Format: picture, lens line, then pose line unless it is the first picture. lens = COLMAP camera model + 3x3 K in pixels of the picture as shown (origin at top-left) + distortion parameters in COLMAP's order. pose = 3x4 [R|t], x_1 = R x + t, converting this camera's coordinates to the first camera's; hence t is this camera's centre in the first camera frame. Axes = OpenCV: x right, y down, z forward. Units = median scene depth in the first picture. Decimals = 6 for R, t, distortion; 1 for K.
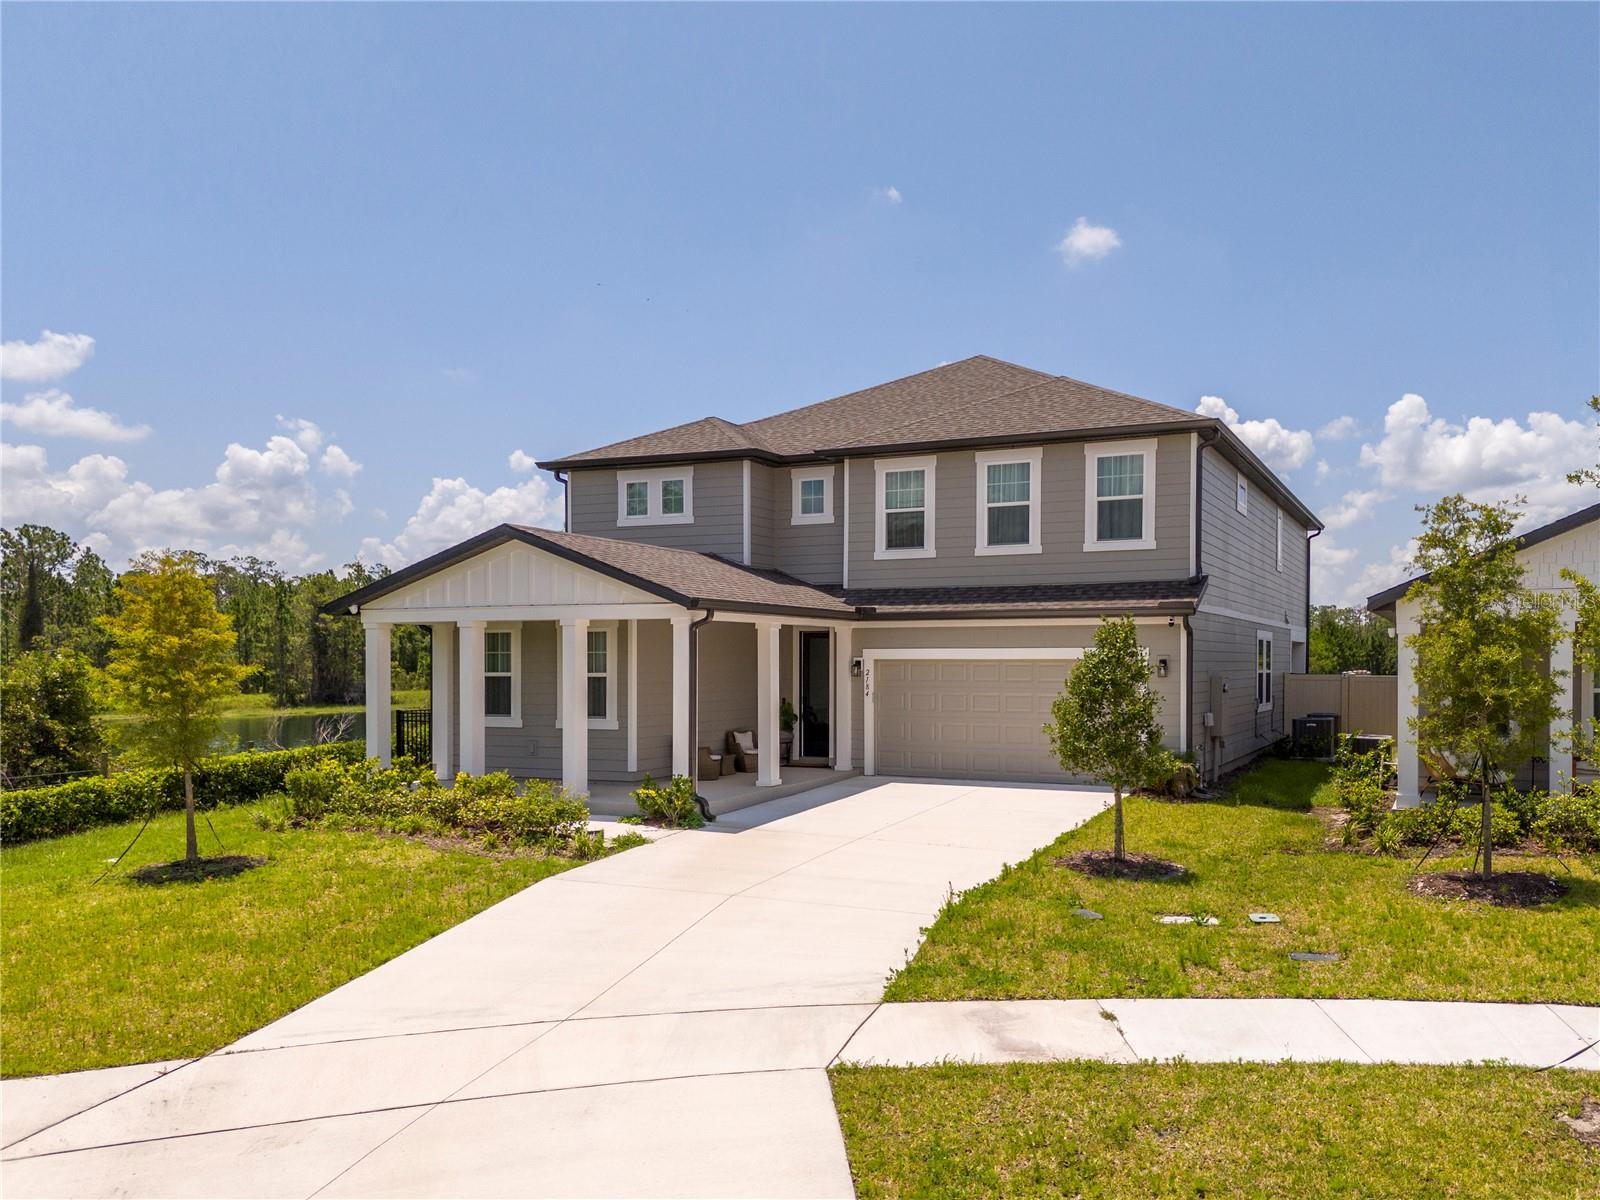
lens RADIAL K [[1253.4, 0, 895.4], [0, 1253.4, 672.4], [0, 0, 1]] dist [0.047775, -0.007870]
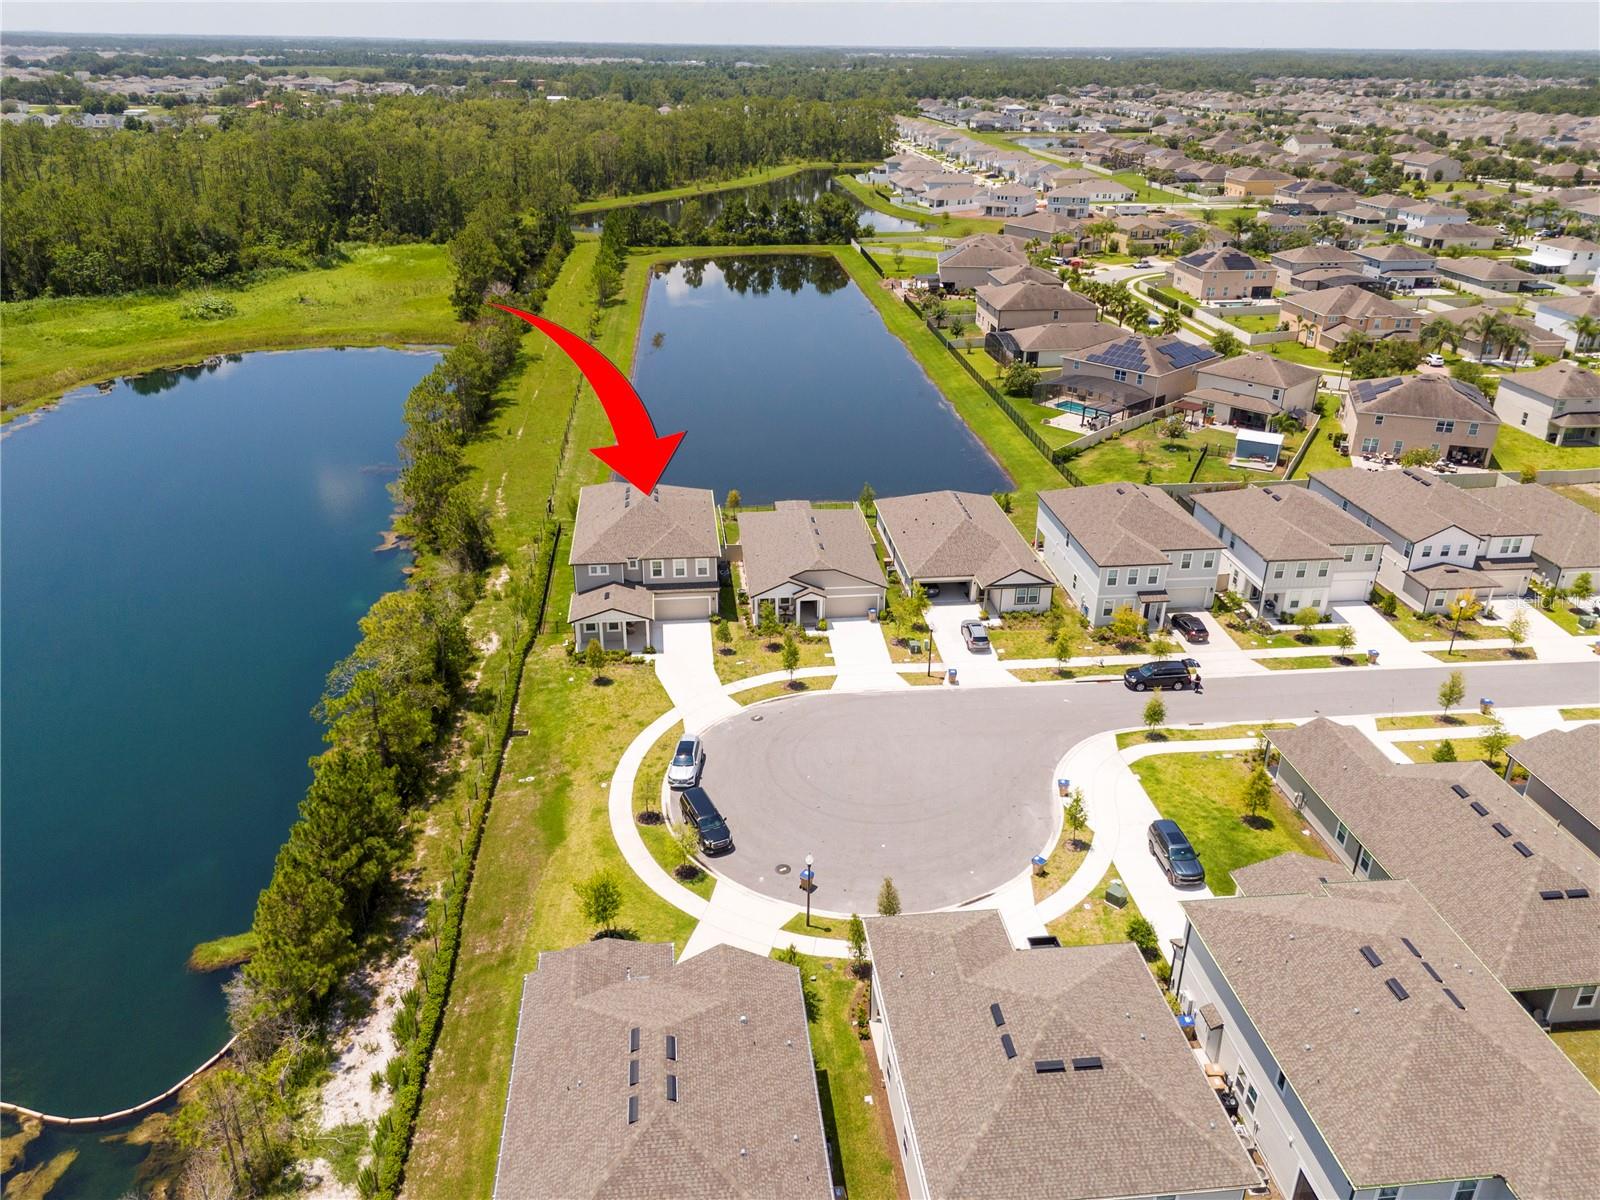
lens RADIAL K [[1176.9, 0, 798.8], [0, 1176.9, 591.8], [0, 0, 1]] dist [0.073722, -0.069758]
pose [[0.860496, -0.208155, 0.464992, -1.668845], [-0.003795, 0.910077, 0.414422, -1.953023], [-0.509442, -0.358374, 0.782328, -2.895062]]
